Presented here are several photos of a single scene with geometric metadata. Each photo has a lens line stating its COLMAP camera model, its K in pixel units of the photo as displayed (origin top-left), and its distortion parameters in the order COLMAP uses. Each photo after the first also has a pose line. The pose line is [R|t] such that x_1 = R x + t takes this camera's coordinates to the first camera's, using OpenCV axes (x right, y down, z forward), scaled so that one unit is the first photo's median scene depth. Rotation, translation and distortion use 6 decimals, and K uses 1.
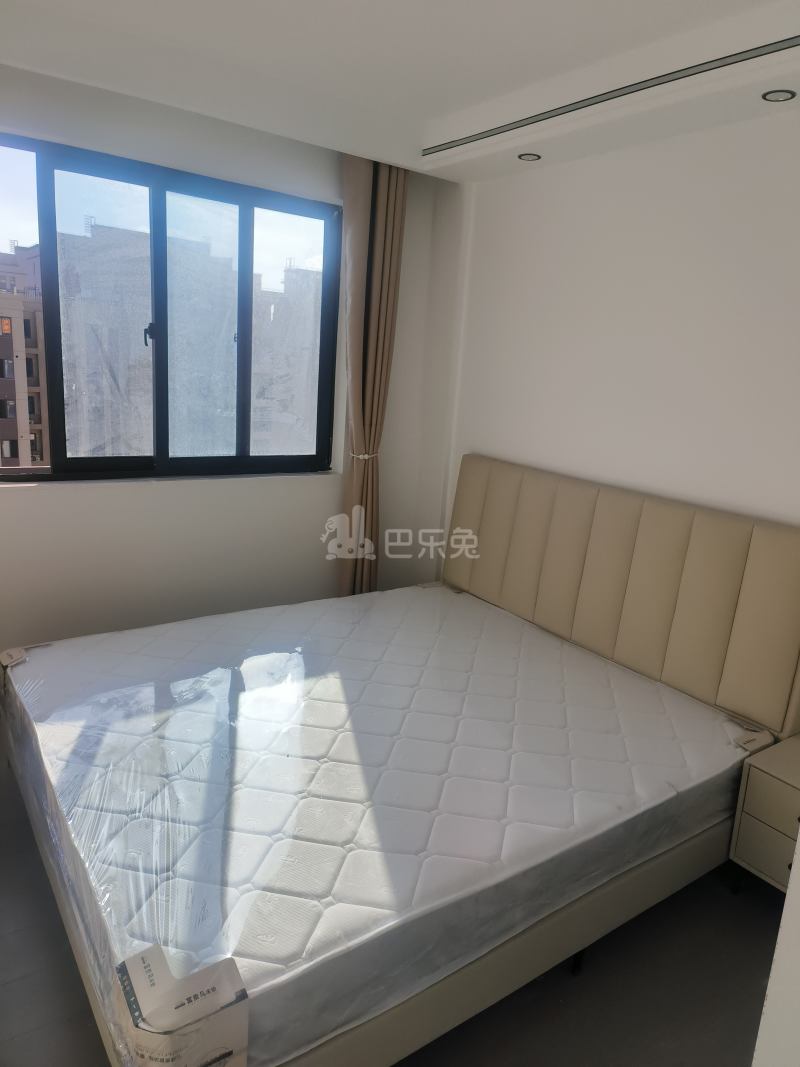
lens RADIAL K [[717.4, 0, 421.2], [0, 717.4, 508.9], [0, 0, 1]] dist [0.041492, -0.026845]
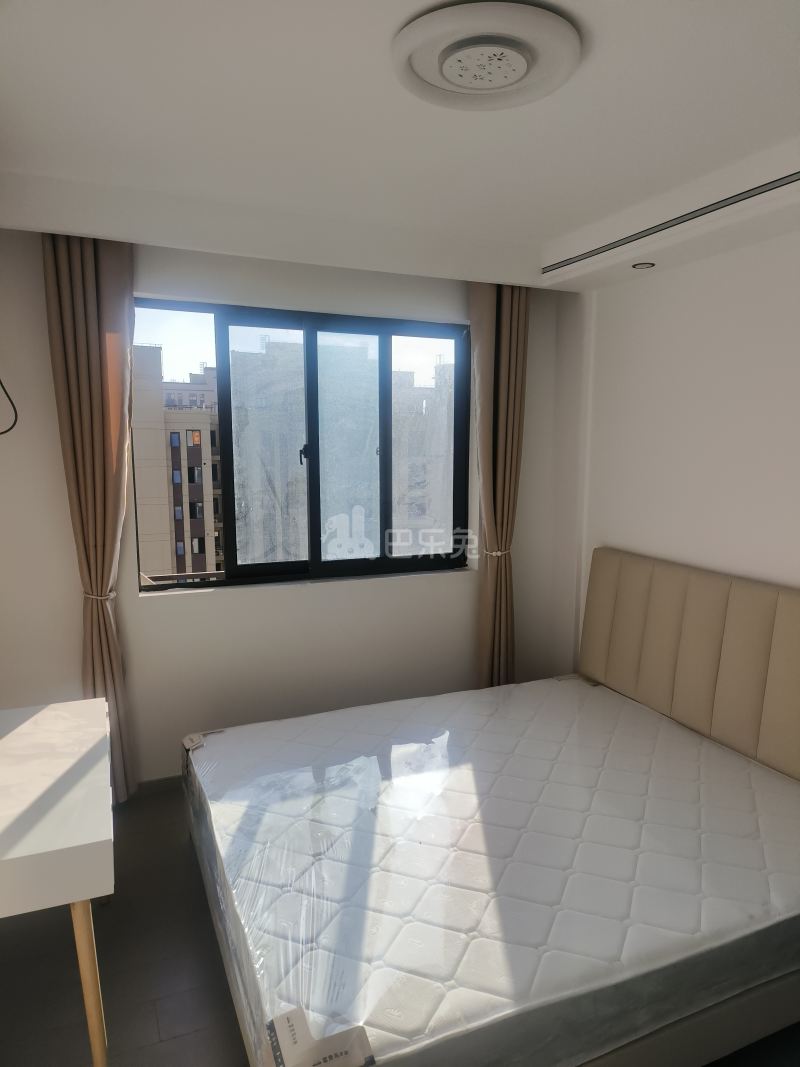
lens RADIAL K [[710.8, 0, 418.5], [0, 710.8, 538.0], [0, 0, 1]] dist [0.007890, 0.031396]
pose [[0.976303, -0.037789, -0.213085, 0.036467], [0.021396, 0.996667, -0.078719, -0.018906], [0.215350, 0.072294, 0.973857, -0.047791]]
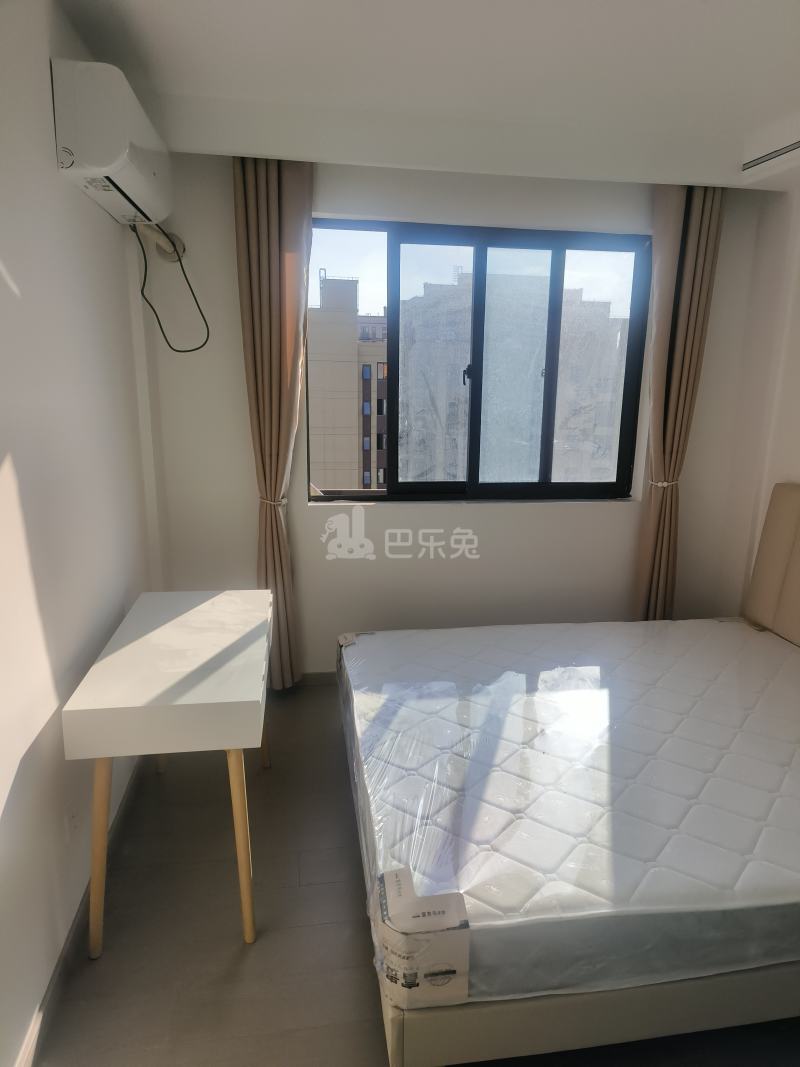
lens RADIAL K [[710.8, 0, 418.5], [0, 710.8, 538.0], [0, 0, 1]] dist [0.007890, 0.031396]
pose [[0.893616, 0.047613, -0.446299, 0.073153], [-0.046059, 0.998836, 0.014337, 0.003736], [0.446462, 0.007744, 0.894769, -0.042320]]
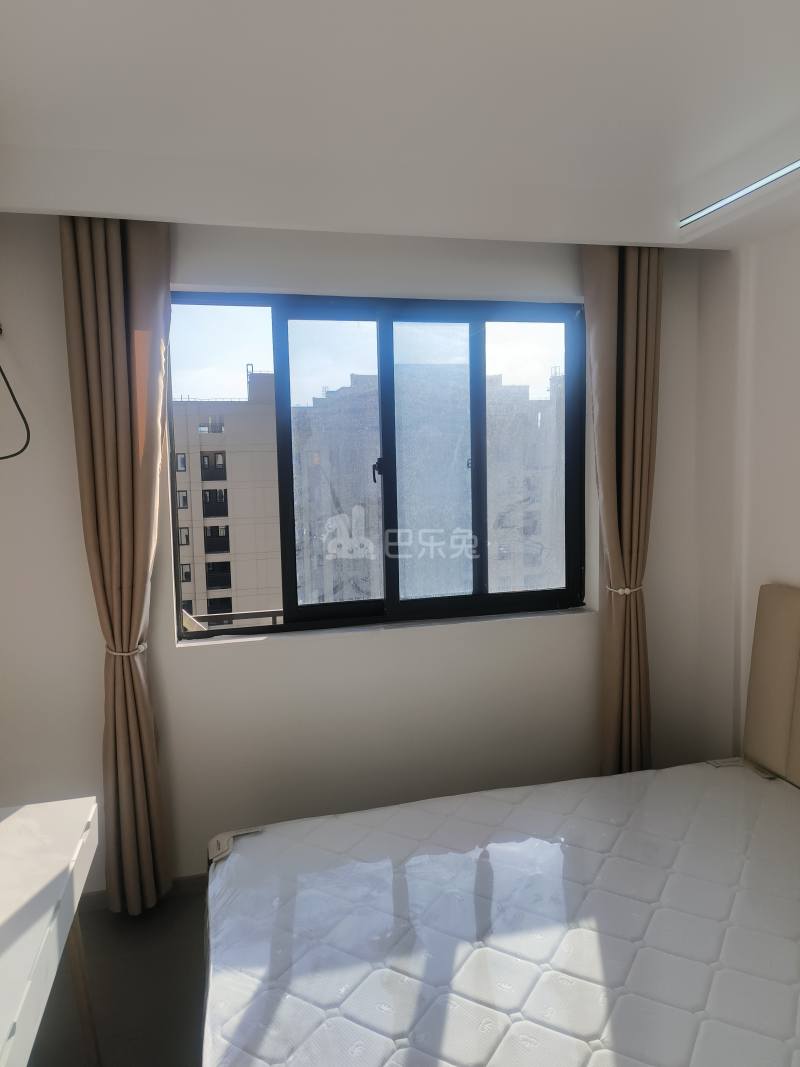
lens RADIAL K [[711.5, 0, 405.7], [0, 711.5, 520.2], [0, 0, 1]] dist [0.048288, -0.051102]
pose [[0.922497, -0.059973, -0.381317, 0.006305], [0.011685, 0.991743, -0.127712, -0.061853], [0.385827, 0.113358, 0.915580, 0.183715]]
